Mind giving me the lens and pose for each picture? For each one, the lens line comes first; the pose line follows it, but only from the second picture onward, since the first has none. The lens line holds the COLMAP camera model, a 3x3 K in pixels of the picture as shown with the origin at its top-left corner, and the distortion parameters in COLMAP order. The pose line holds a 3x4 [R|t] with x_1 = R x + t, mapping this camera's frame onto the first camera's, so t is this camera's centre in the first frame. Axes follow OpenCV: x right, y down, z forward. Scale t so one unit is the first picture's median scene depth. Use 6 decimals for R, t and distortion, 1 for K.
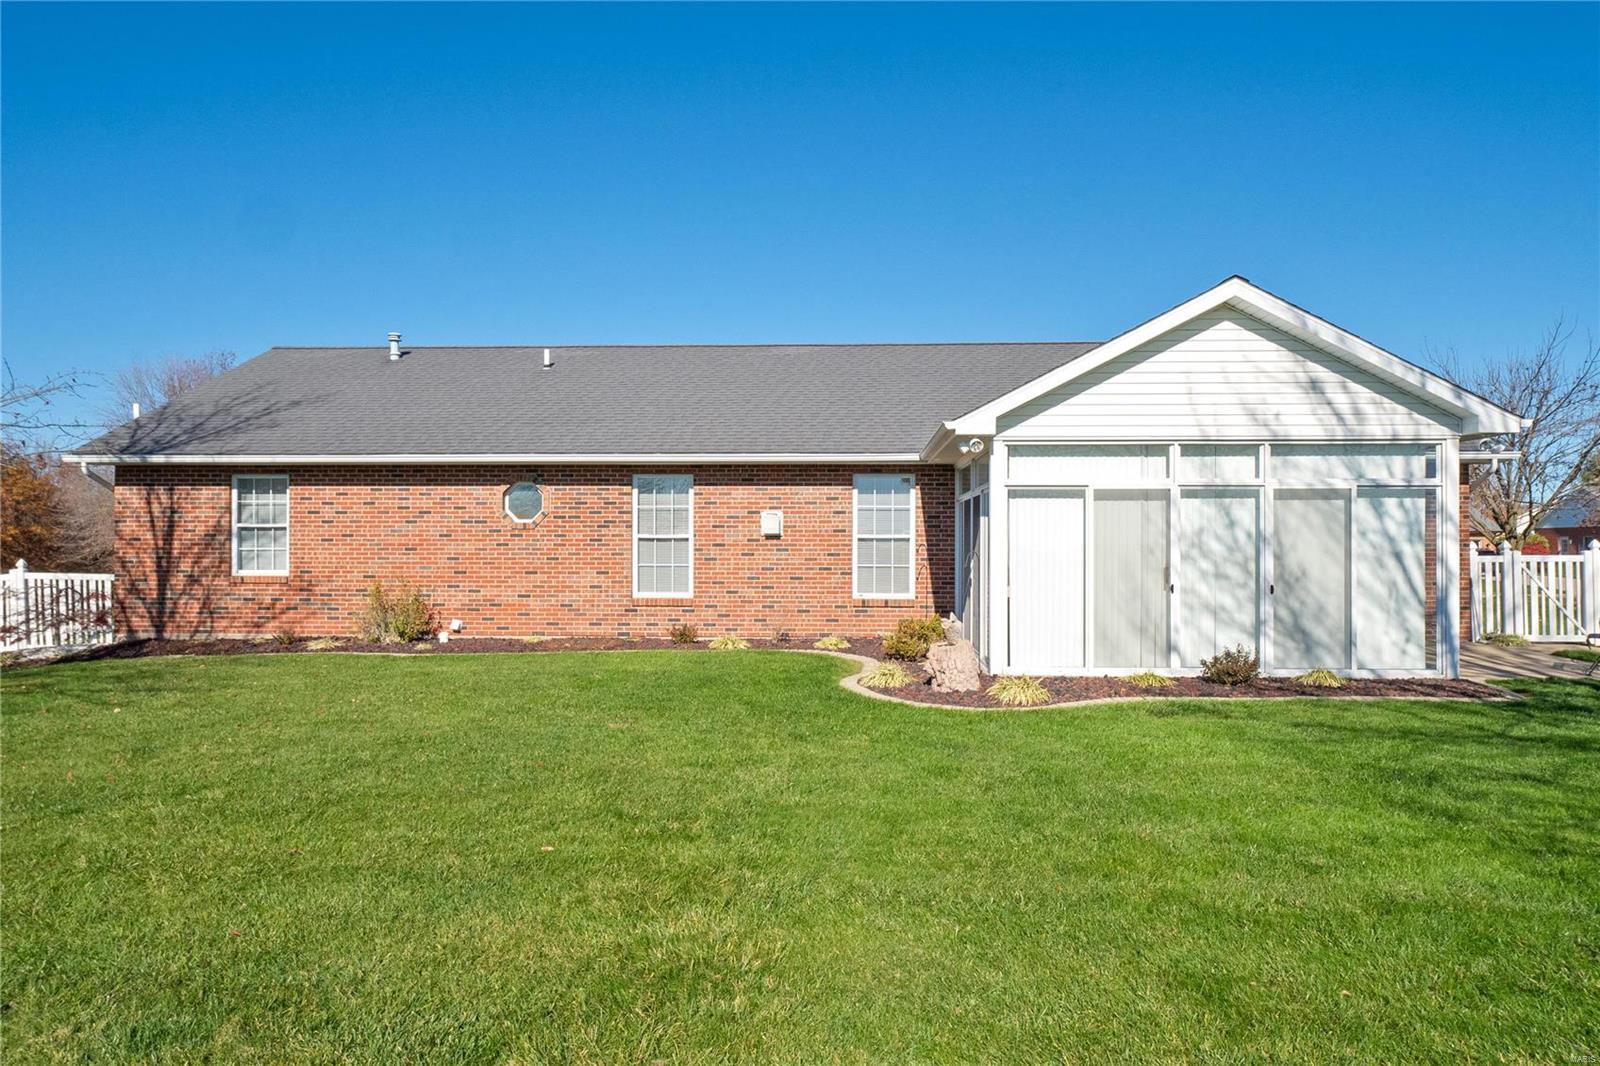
lens RADIAL K [[1001.2, 0, 807.8], [0, 1001.2, 543.3], [0, 0, 1]] dist [-0.003960, 0.001563]
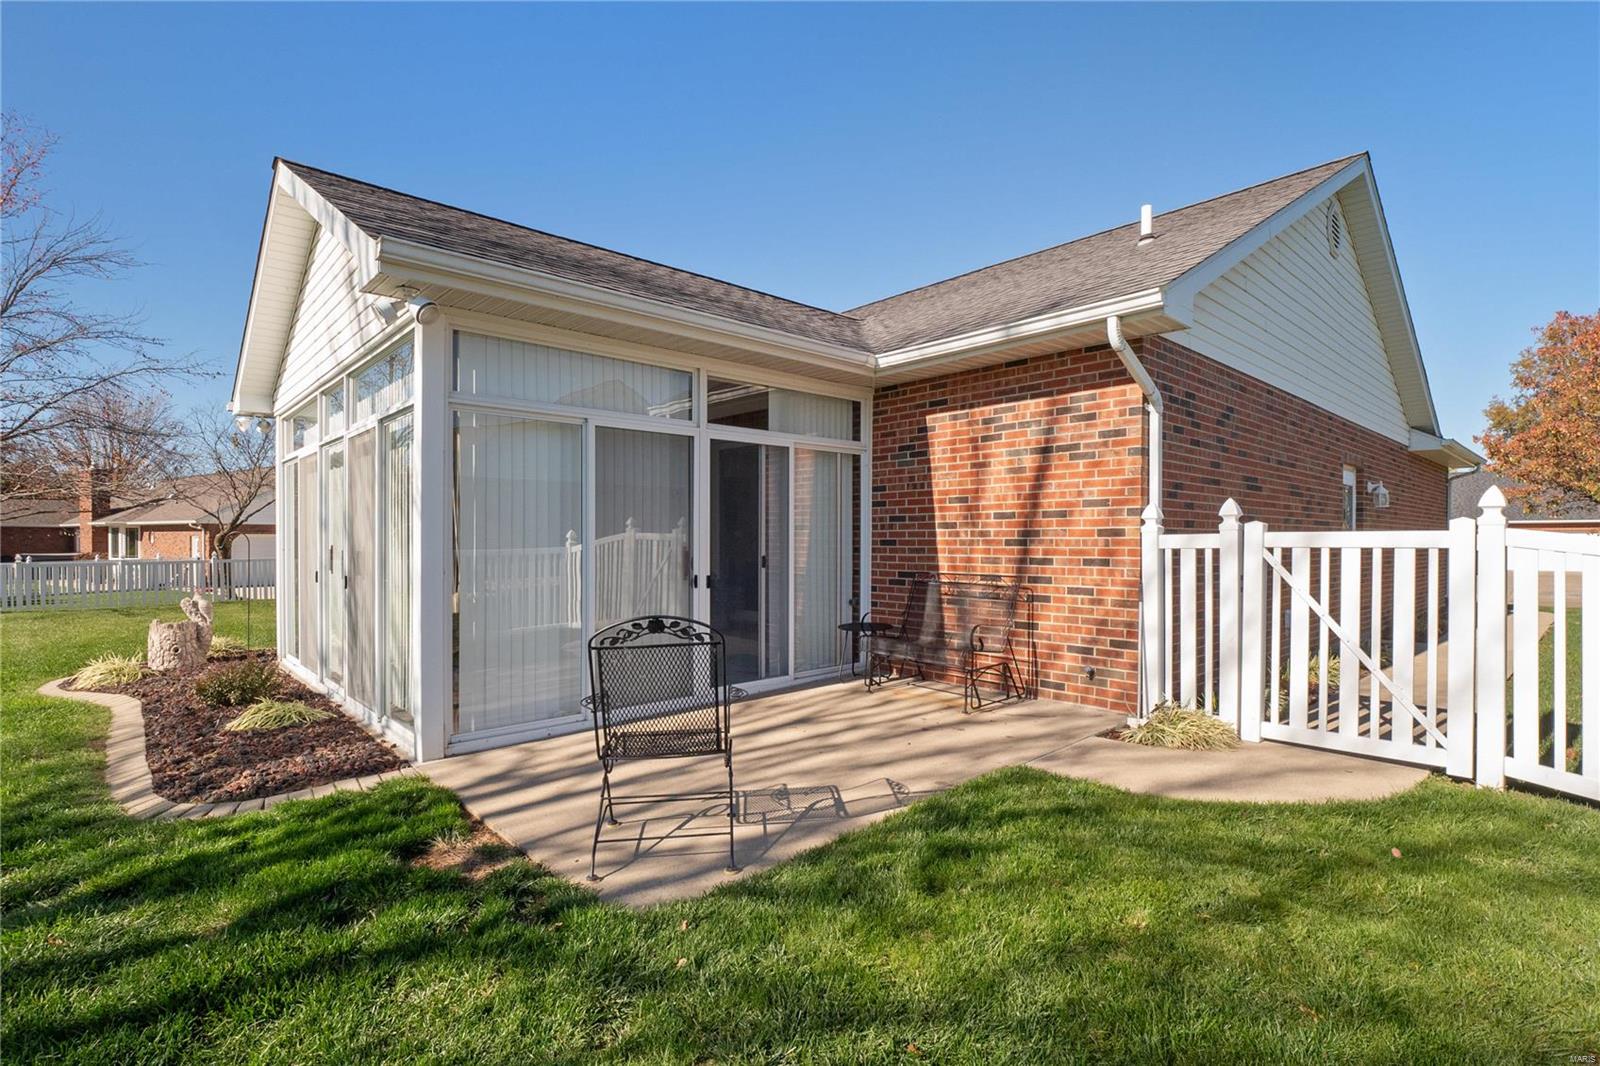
lens RADIAL K [[758.5, 0, 790.7], [0, 758.5, 540.9], [0, 0, 1]] dist [-0.008792, -0.001180]
pose [[0.692770, -0.001145, -0.721158, 0.803691], [0.009053, 0.999934, 0.007110, 0.011388], [0.721102, -0.011454, 0.692735, 0.636382]]
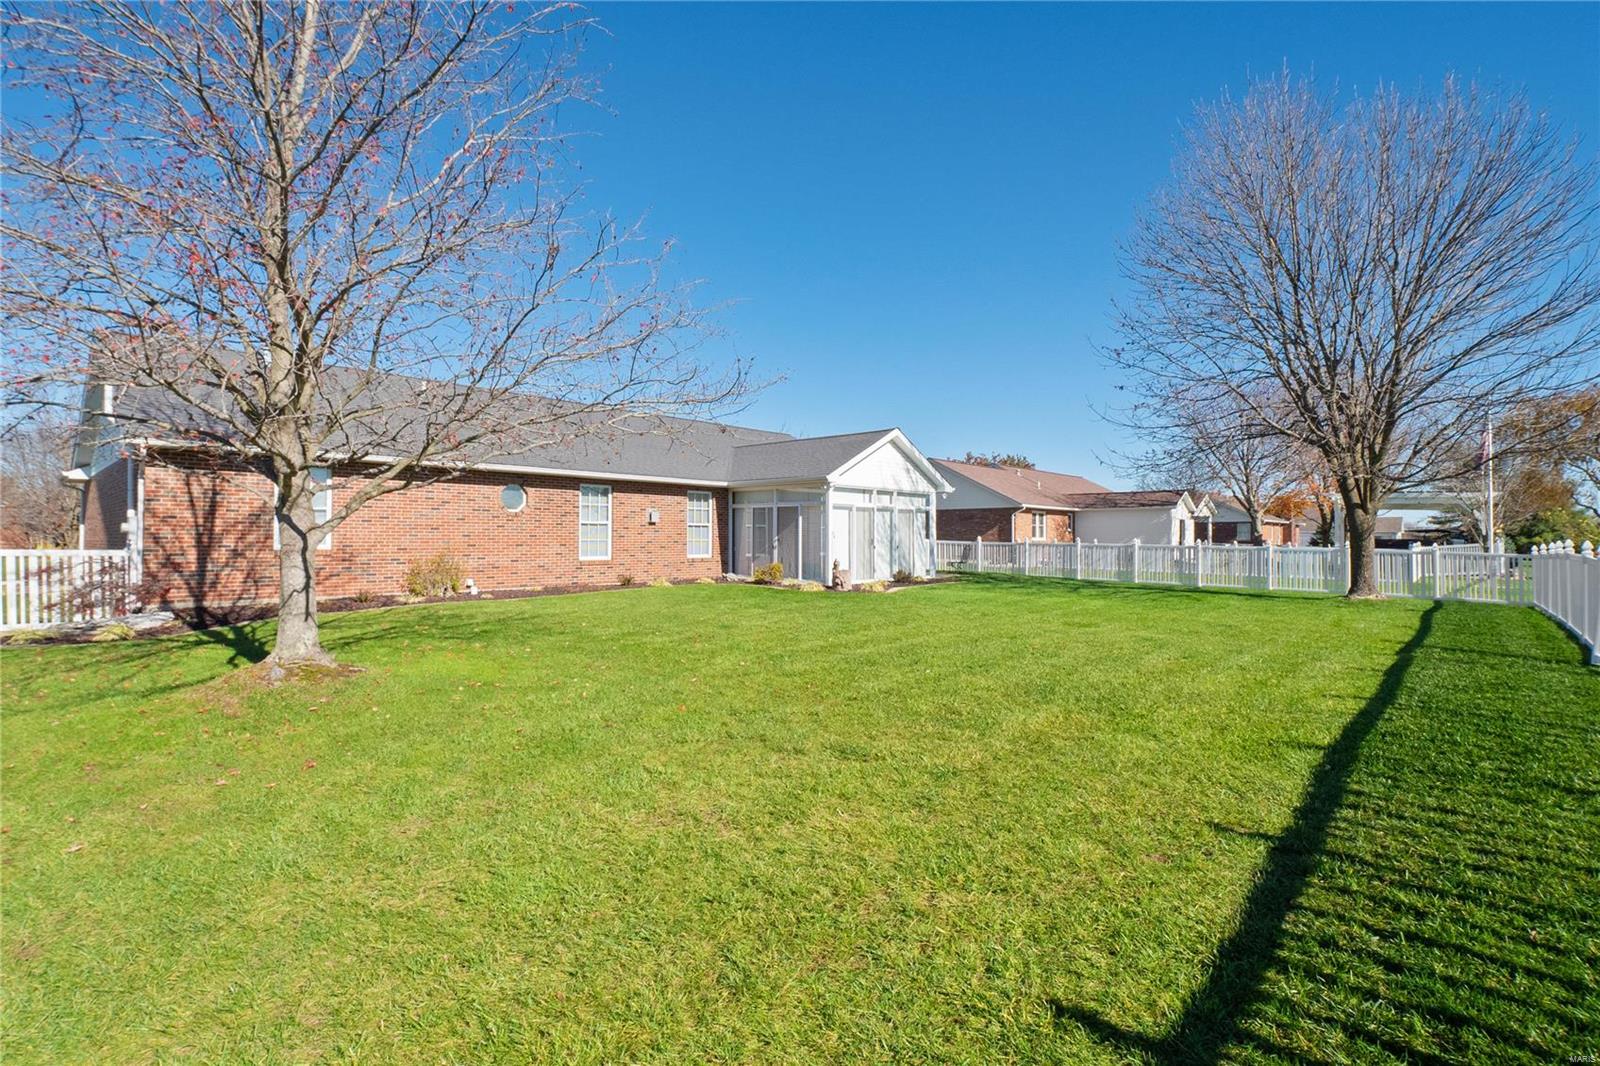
lens RADIAL K [[758.5, 0, 809.7], [0, 758.5, 527.6], [0, 0, 1]] dist [-0.008792, -0.001180]
pose [[0.635518, 0.010479, 0.772015, -0.911162], [-0.010464, 0.999933, -0.004960, 0.004384], [-0.772015, -0.004926, 0.635585, -0.060253]]
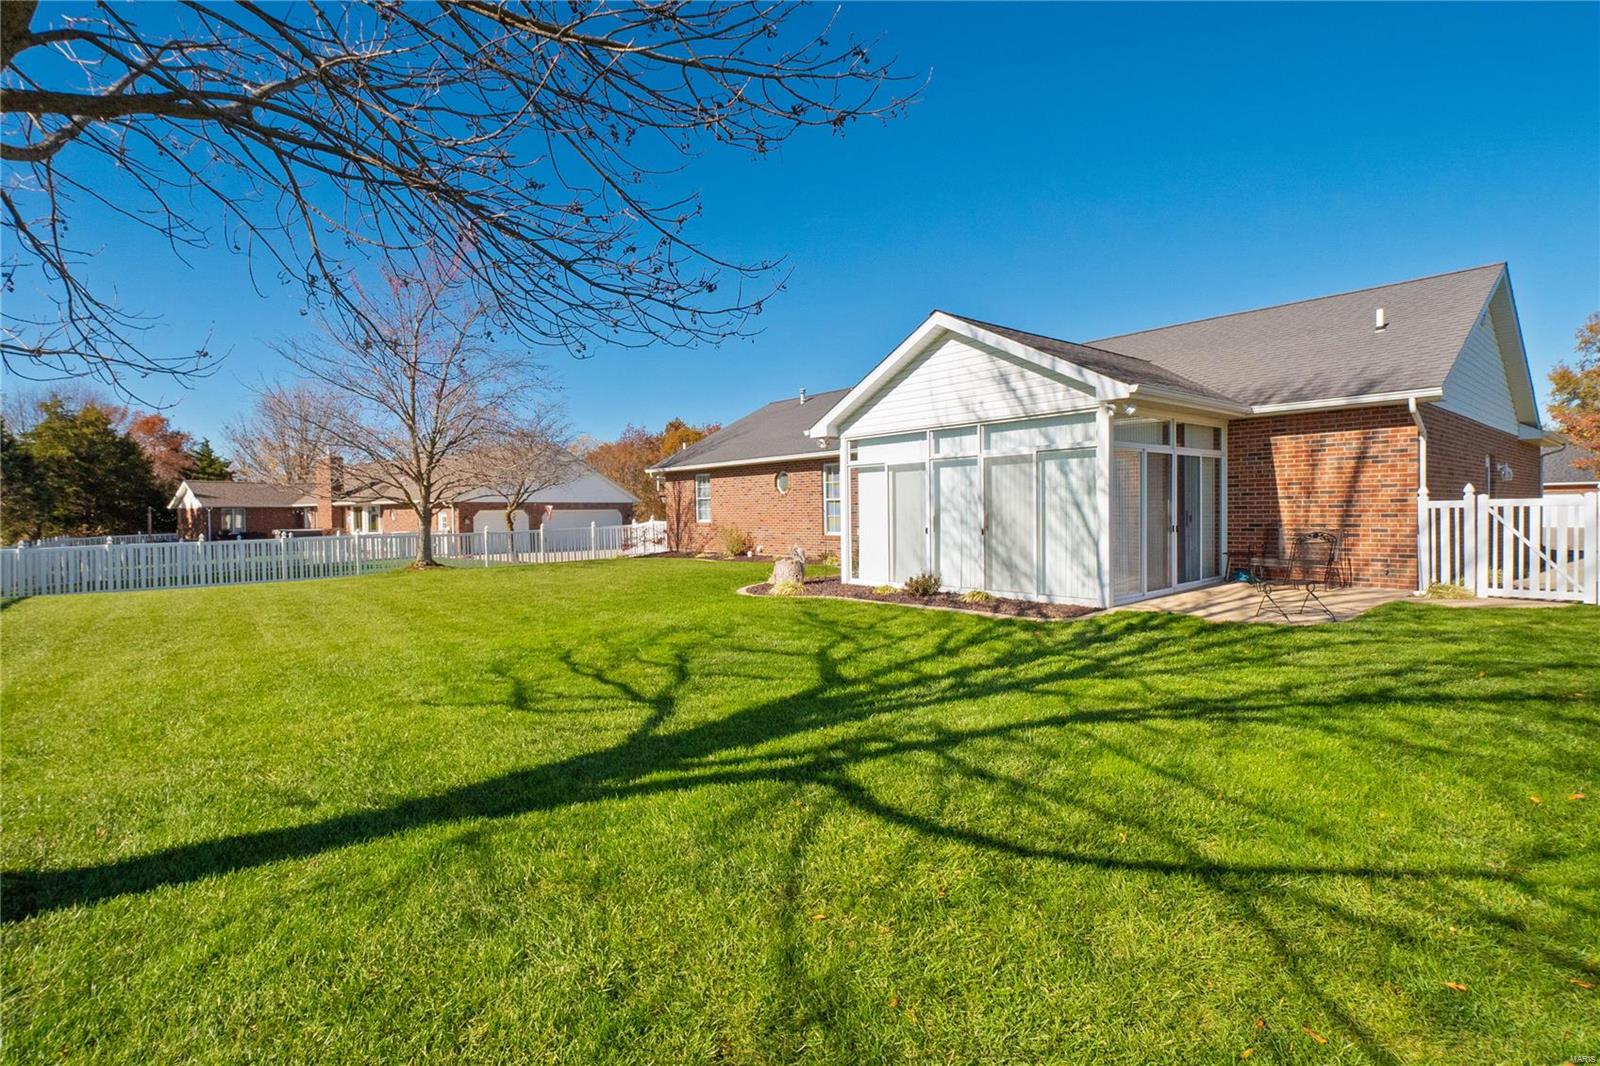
lens RADIAL K [[758.5, 0, 793.4], [0, 758.5, 519.2], [0, 0, 1]] dist [-0.008792, -0.001180]
pose [[0.663777, -0.002912, -0.747925, 0.802308], [0.022131, 0.999631, 0.015749, 0.005245], [0.747603, -0.027006, 0.663597, 0.093571]]
